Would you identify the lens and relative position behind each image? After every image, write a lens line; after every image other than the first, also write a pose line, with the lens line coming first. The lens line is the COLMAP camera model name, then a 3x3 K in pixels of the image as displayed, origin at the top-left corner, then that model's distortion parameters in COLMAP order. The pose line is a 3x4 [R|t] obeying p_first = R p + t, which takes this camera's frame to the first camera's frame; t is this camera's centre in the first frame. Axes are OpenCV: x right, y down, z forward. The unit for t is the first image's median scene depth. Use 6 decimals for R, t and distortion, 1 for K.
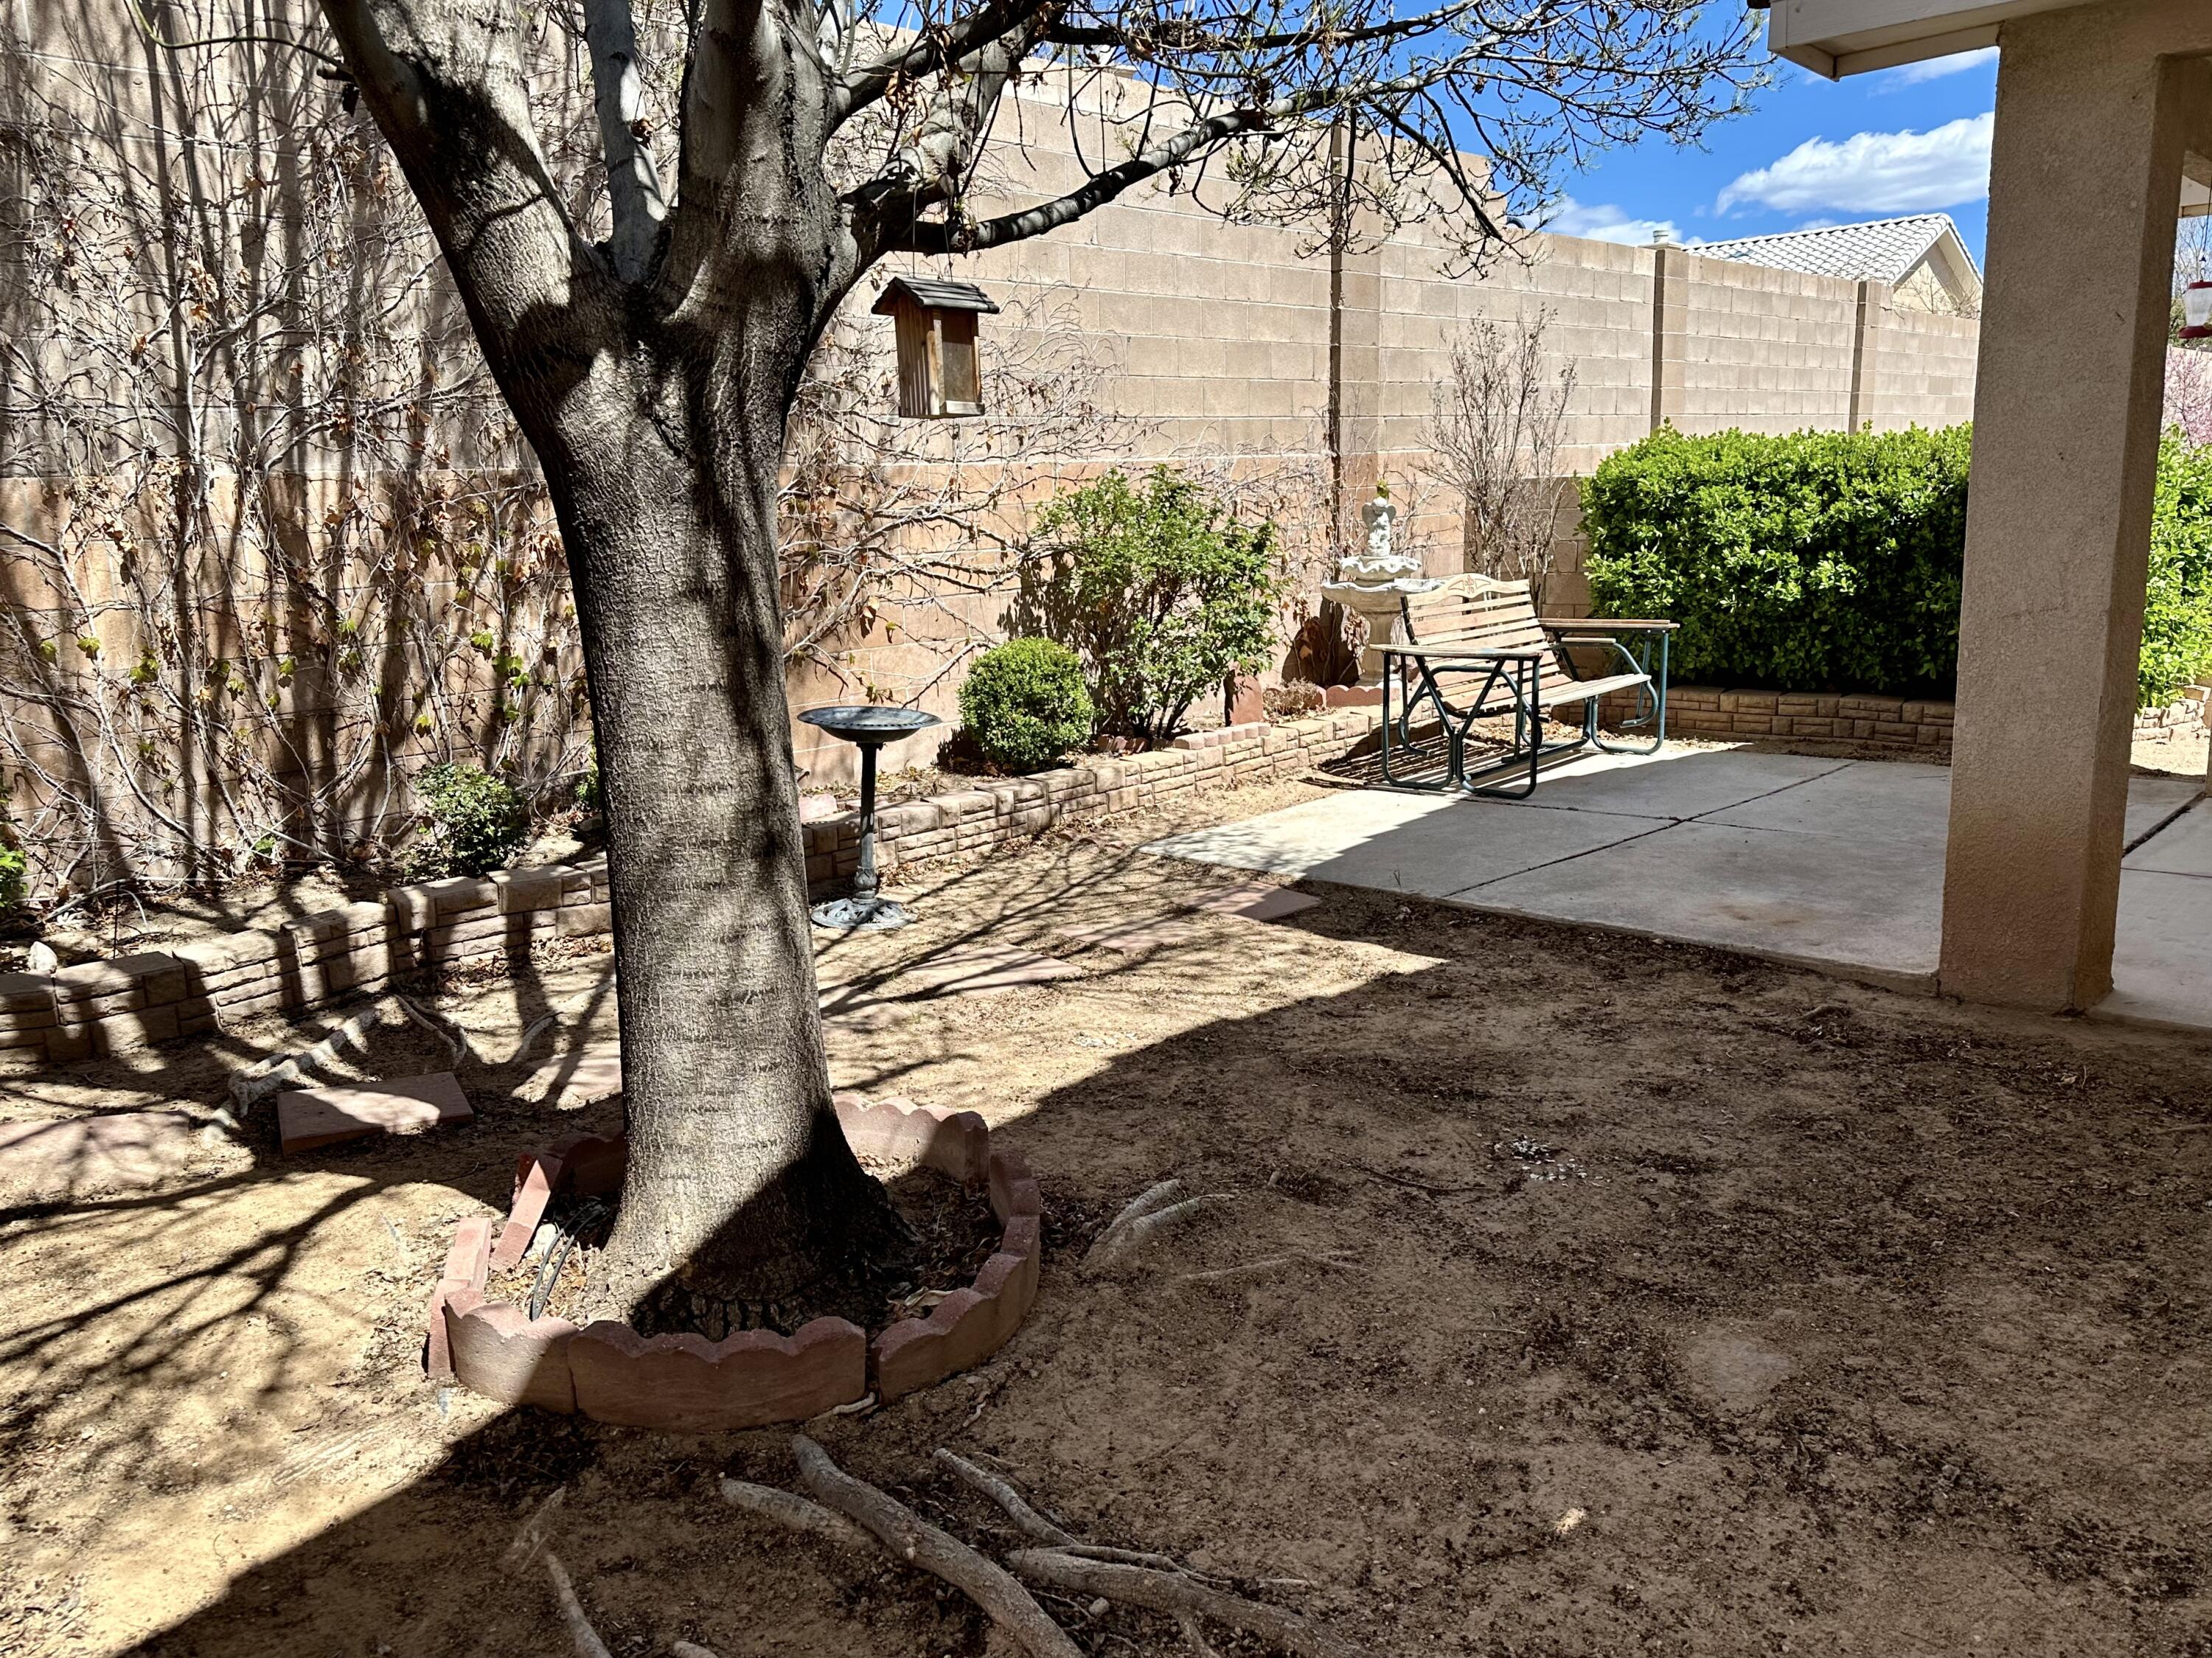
lens RADIAL K [[1646.7, 0, 1054.6], [0, 1646.7, 825.5], [0, 0, 1]] dist [0.142610, -0.237904]
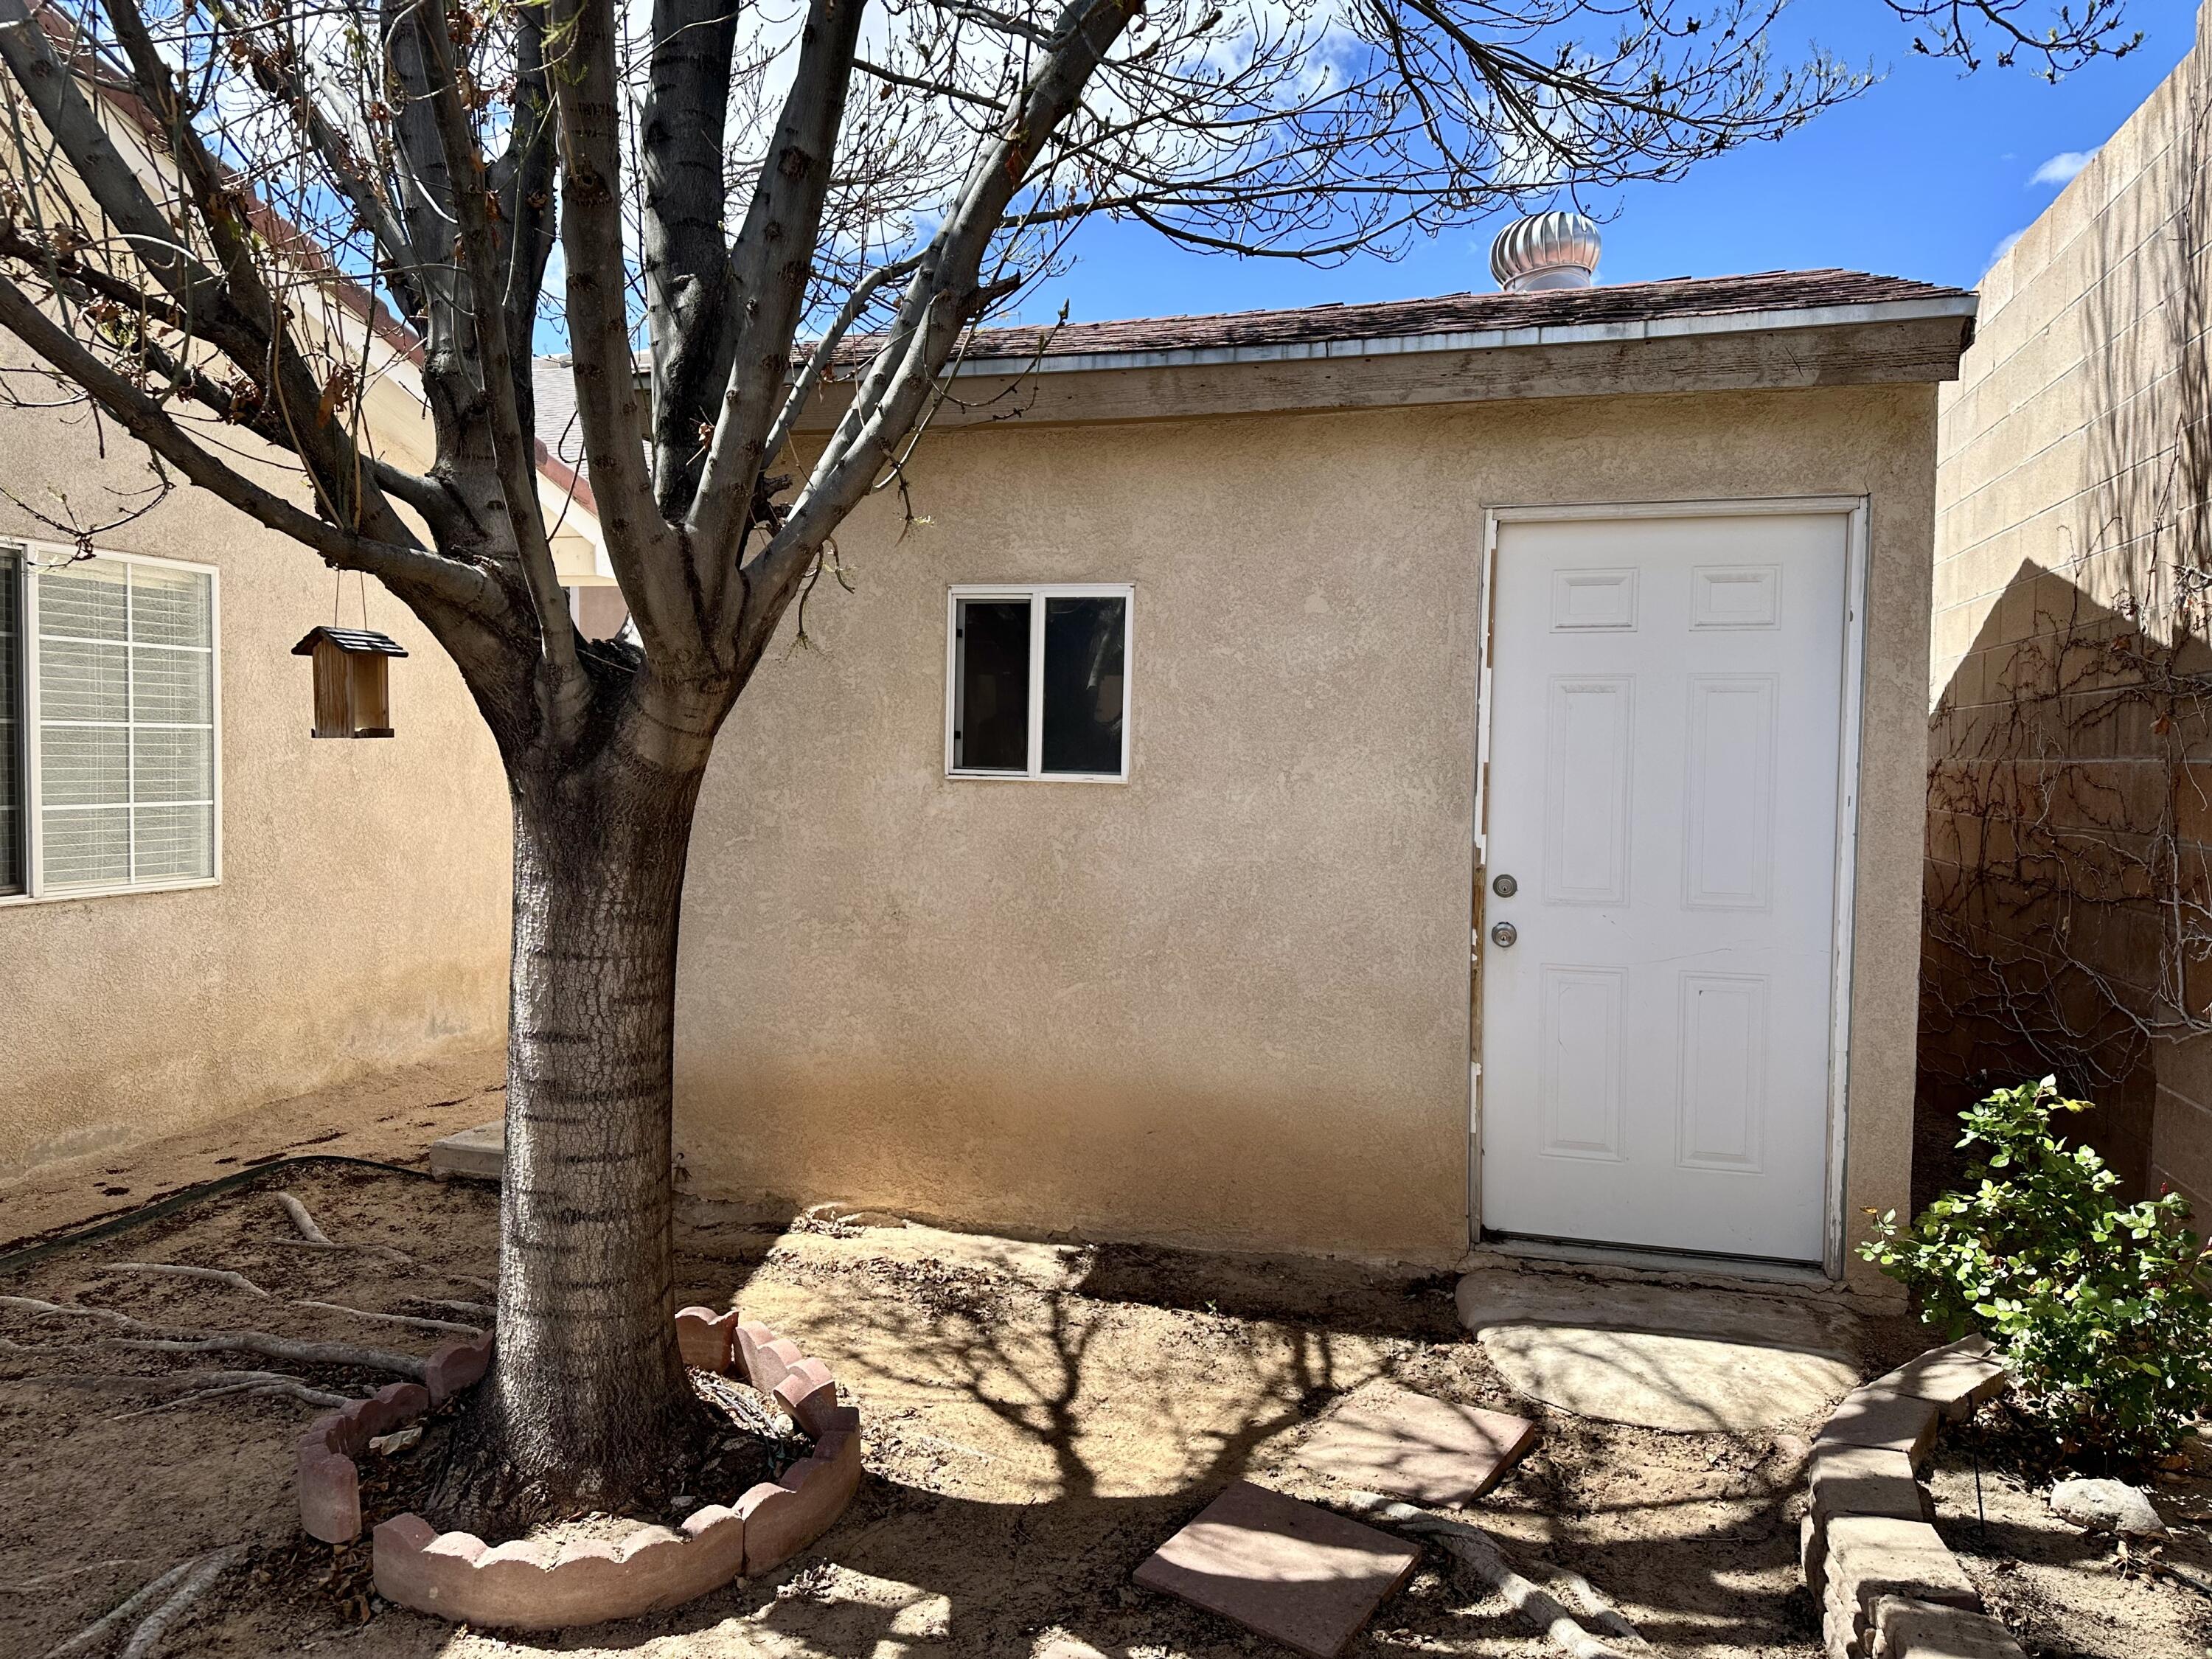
lens RADIAL K [[1579.2, 0, 1099.4], [0, 1579.2, 821.2], [0, 0, 1]] dist [0.079046, -0.060837]
pose [[-0.875451, 0.043397, -0.481354, 0.007472], [-0.081239, 0.968576, 0.235075, -0.266273], [0.476430, 0.244901, -0.844416, 1.200421]]
